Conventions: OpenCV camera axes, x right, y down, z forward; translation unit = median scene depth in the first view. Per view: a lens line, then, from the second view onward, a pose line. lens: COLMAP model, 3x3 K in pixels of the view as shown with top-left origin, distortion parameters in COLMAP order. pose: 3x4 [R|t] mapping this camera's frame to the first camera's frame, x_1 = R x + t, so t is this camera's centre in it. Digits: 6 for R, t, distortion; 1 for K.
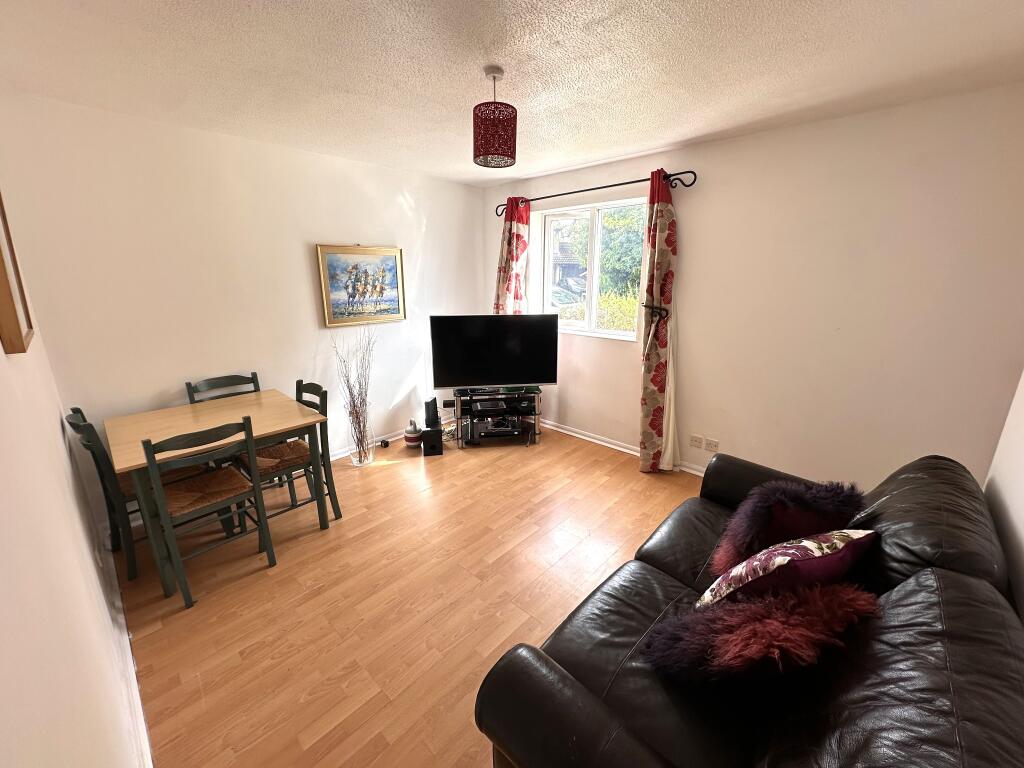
lens RADIAL K [[409.8, 0, 512.9], [0, 409.8, 379.6], [0, 0, 1]] dist [-0.000172, 0.000059]
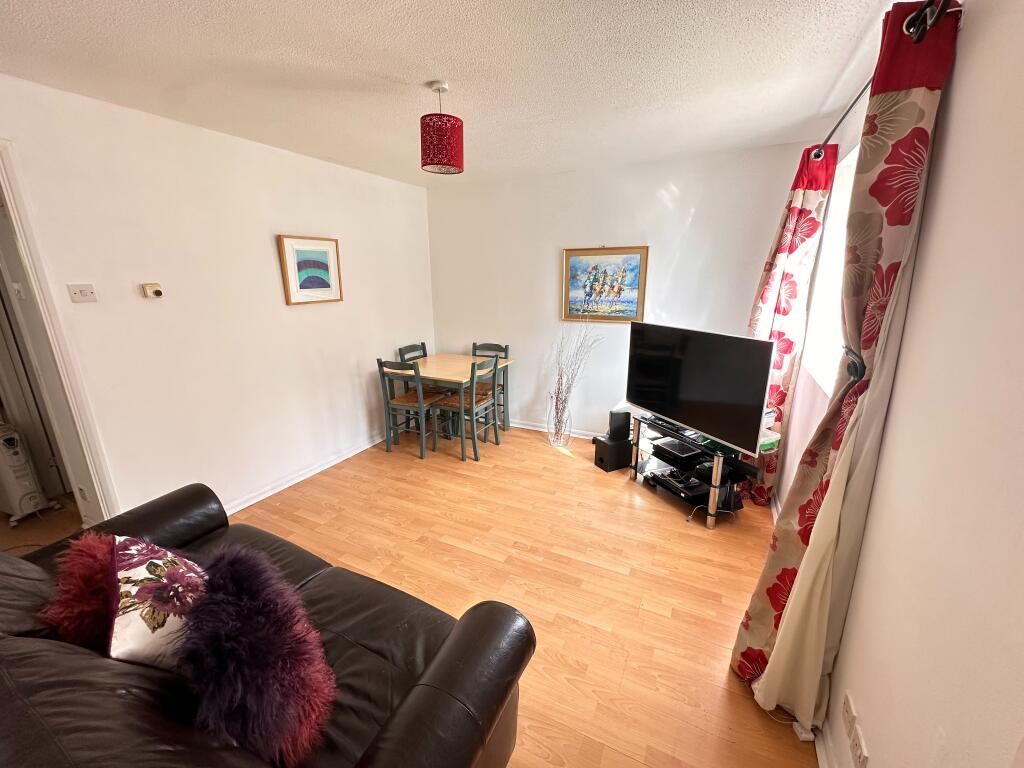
lens RADIAL K [[409.8, 0, 514.6], [0, 409.8, 384.2], [0, 0, 1]] dist [-0.000172, 0.000059]
pose [[0.276998, 0.248146, -0.928276, 0.597583], [-0.235048, 0.954227, 0.184944, -0.130819], [0.931678, 0.166960, 0.322645, 0.500916]]
